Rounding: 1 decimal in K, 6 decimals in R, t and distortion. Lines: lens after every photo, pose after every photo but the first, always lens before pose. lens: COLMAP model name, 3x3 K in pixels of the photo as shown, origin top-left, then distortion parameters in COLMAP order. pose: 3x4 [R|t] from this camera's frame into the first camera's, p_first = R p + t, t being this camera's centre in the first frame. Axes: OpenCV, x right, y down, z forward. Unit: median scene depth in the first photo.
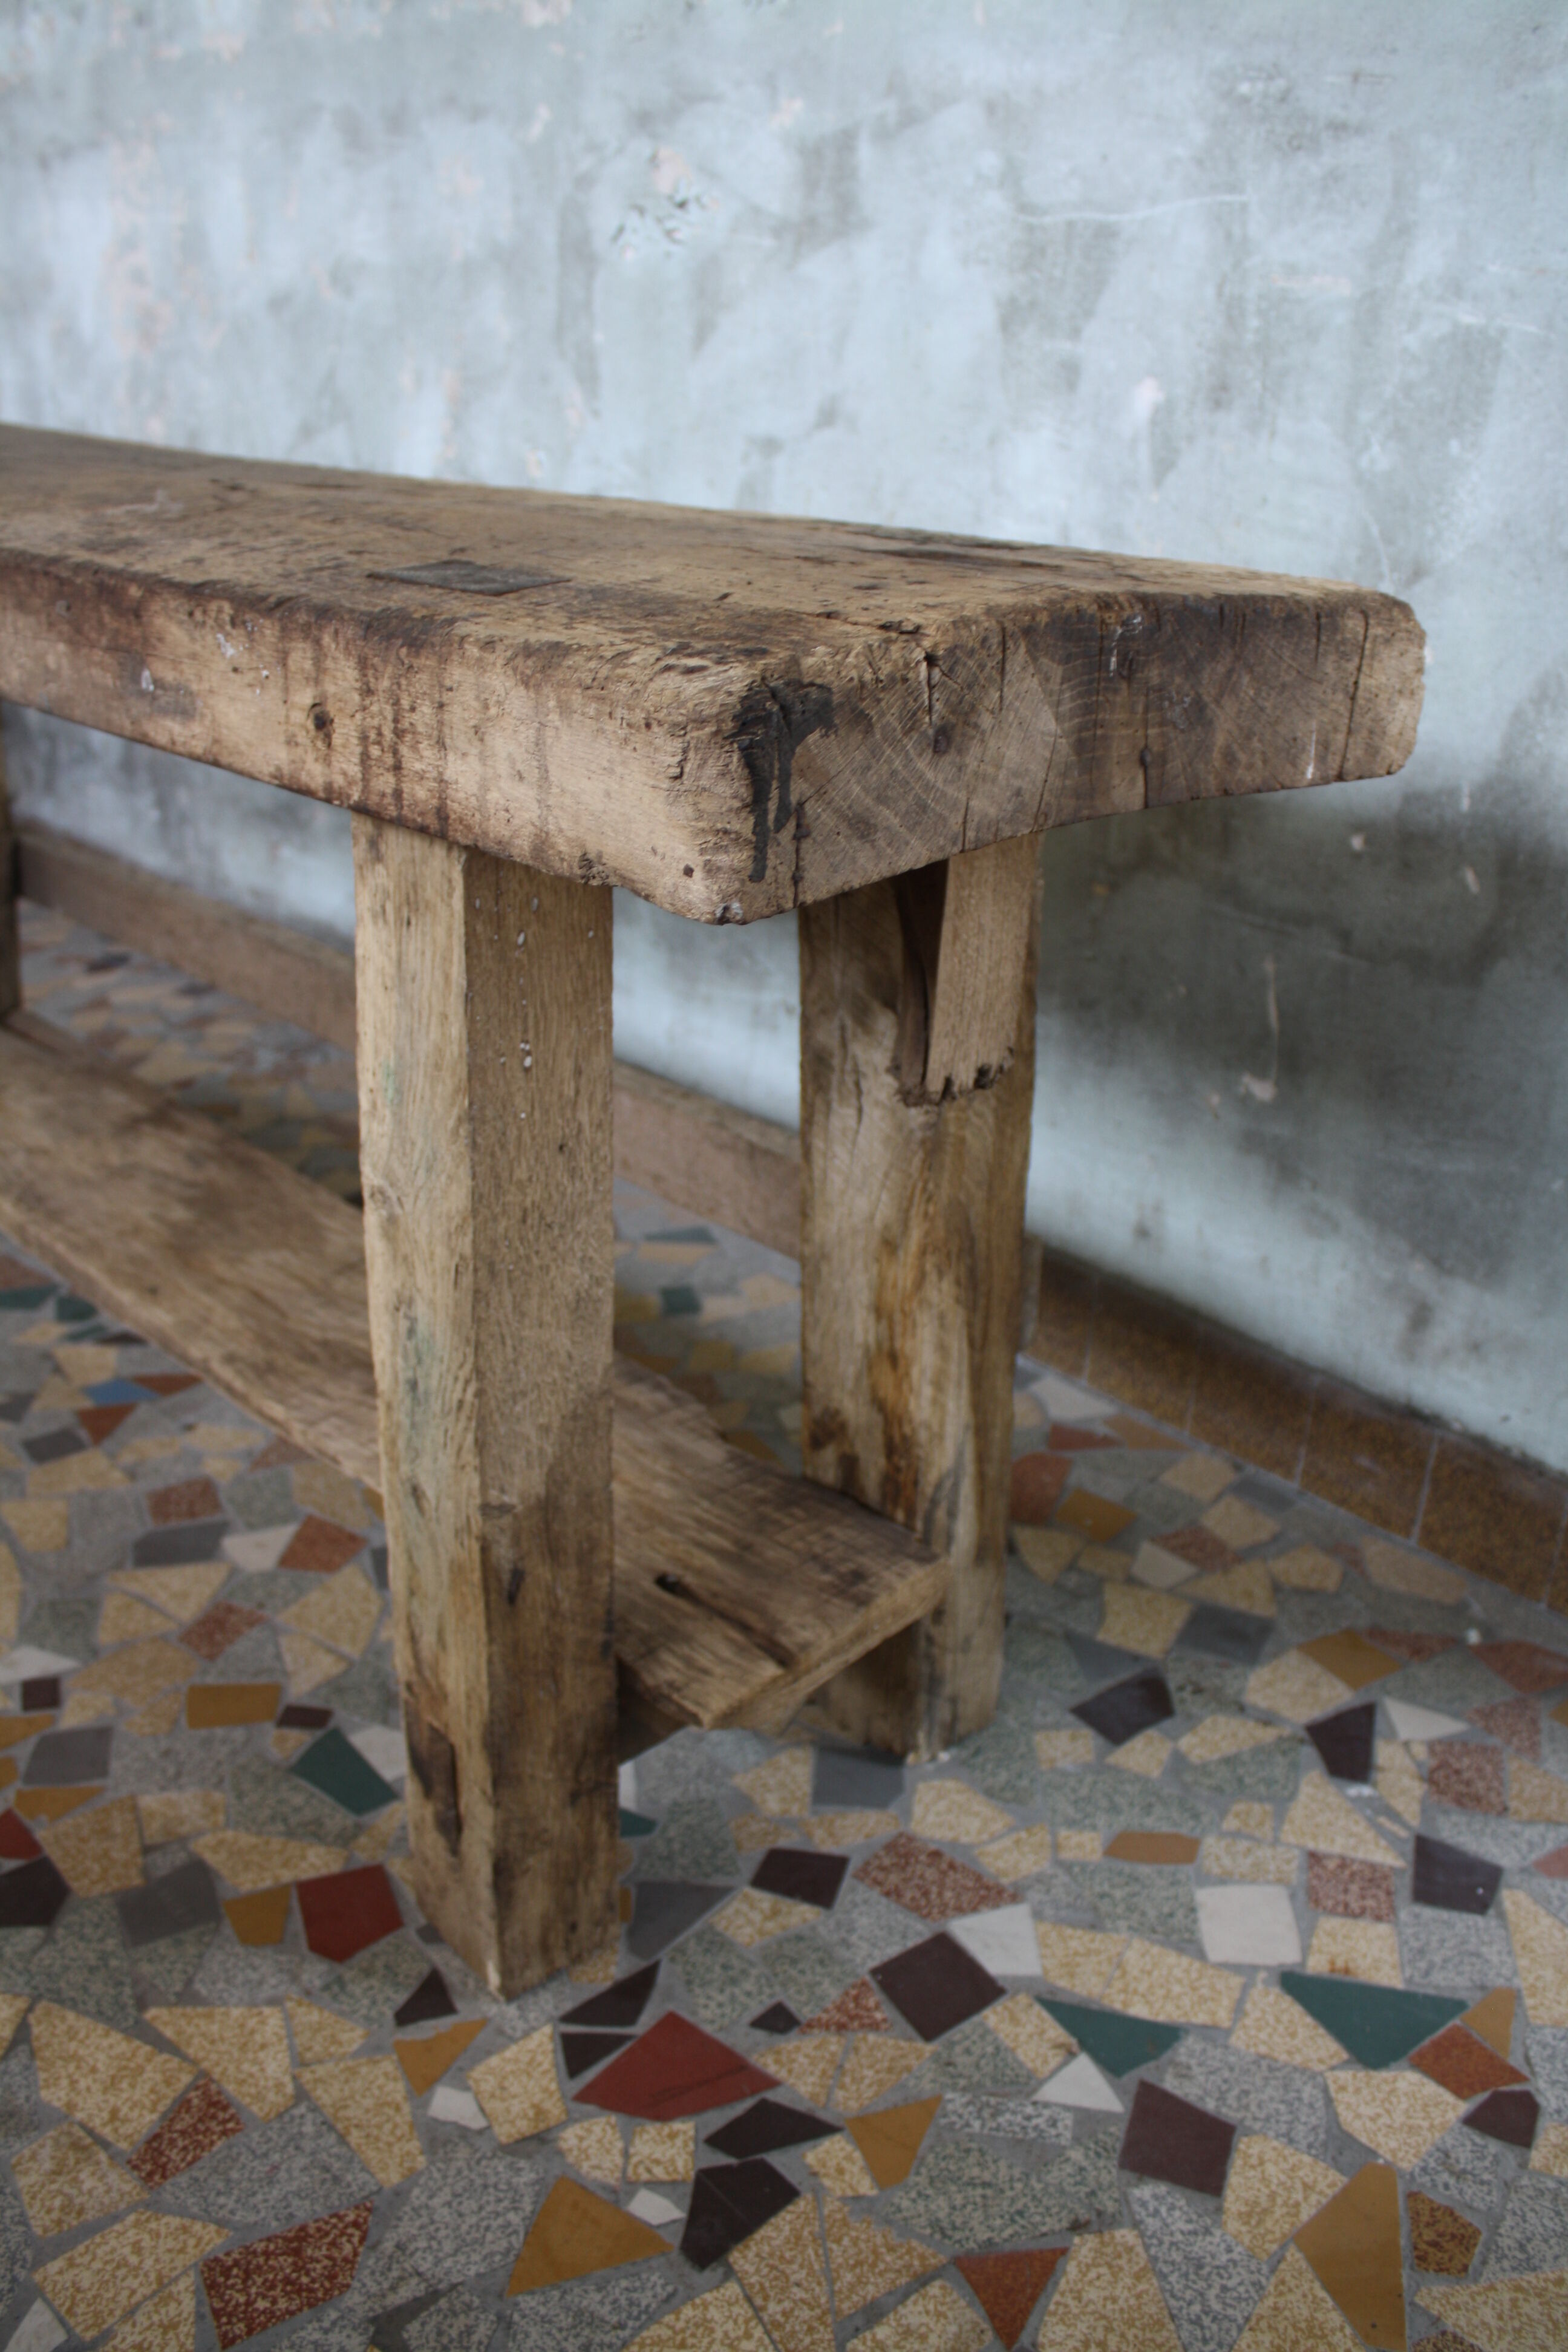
lens RADIAL K [[1985.6, 0, 793.1], [0, 1985.6, 1186.0], [0, 0, 1]] dist [-0.128111, 0.090858]
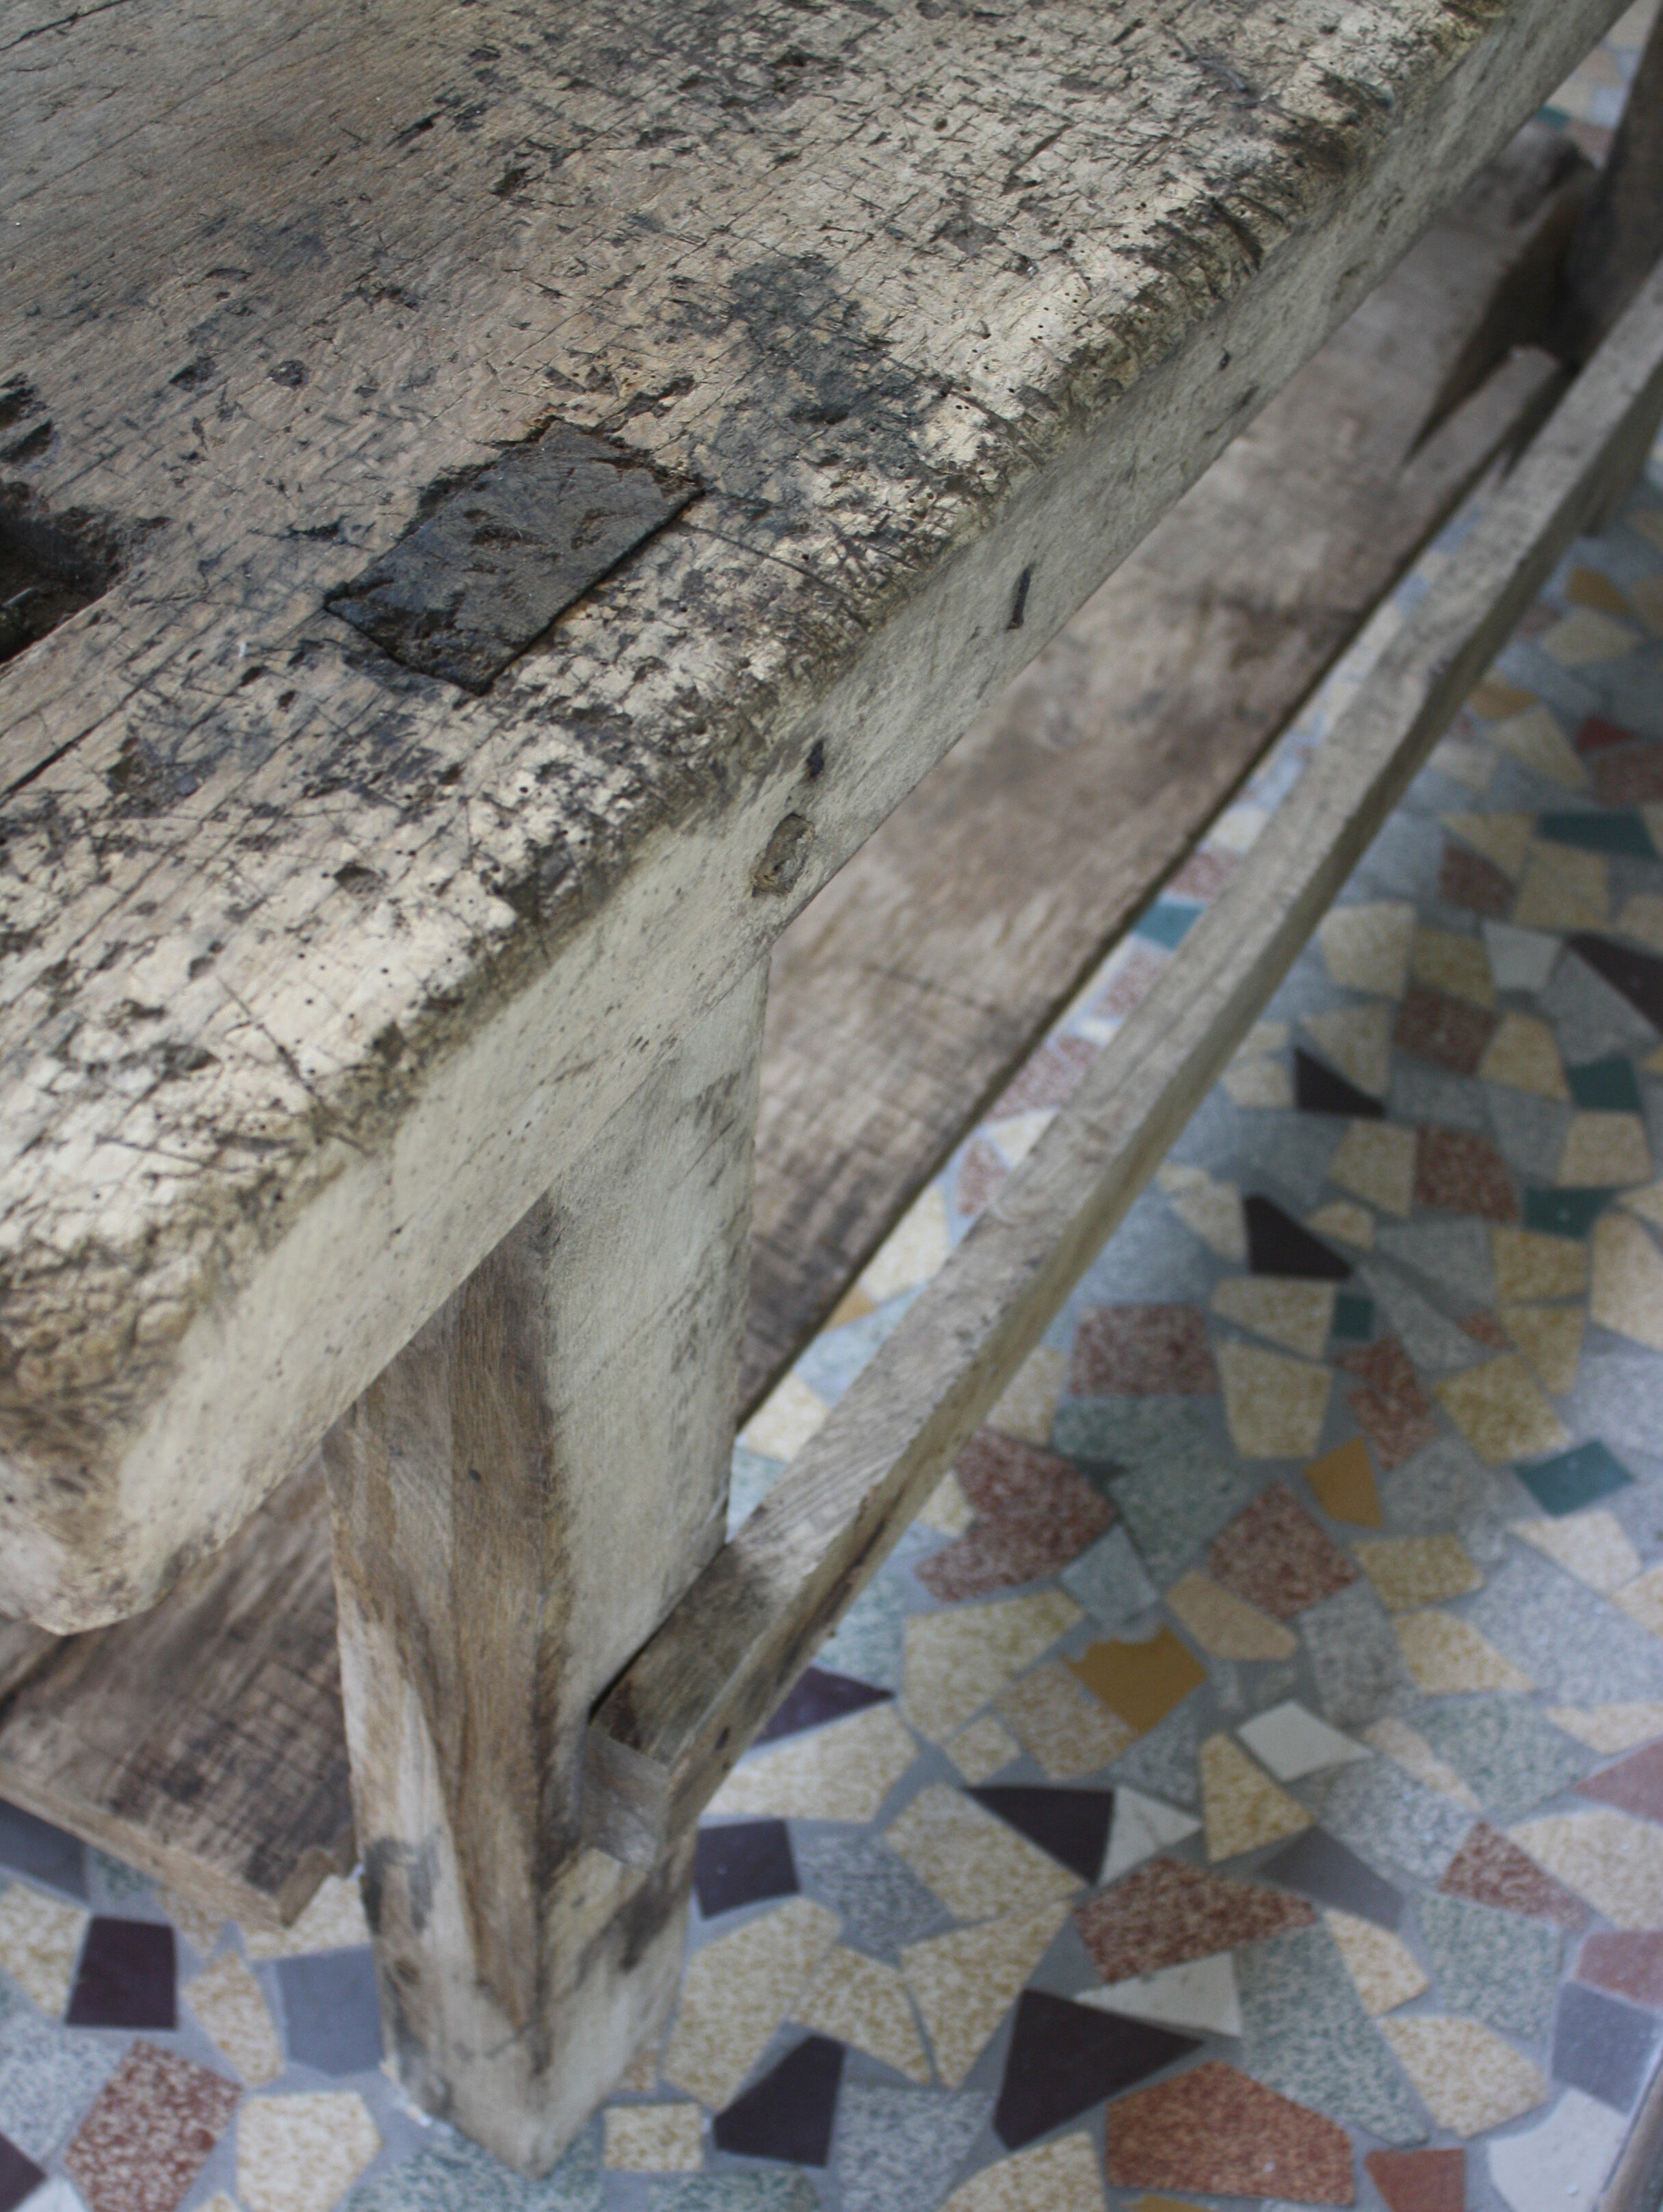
lens RADIAL K [[2908.6, 0, 868.5], [0, 2908.6, 1368.4], [0, 0, 1]] dist [-0.058727, 0.000000]
pose [[0.287220, 0.759556, -0.583591, 0.535374], [-0.484909, 0.640723, 0.595262, -0.553979], [0.826056, 0.112017, 0.552344, 0.625236]]
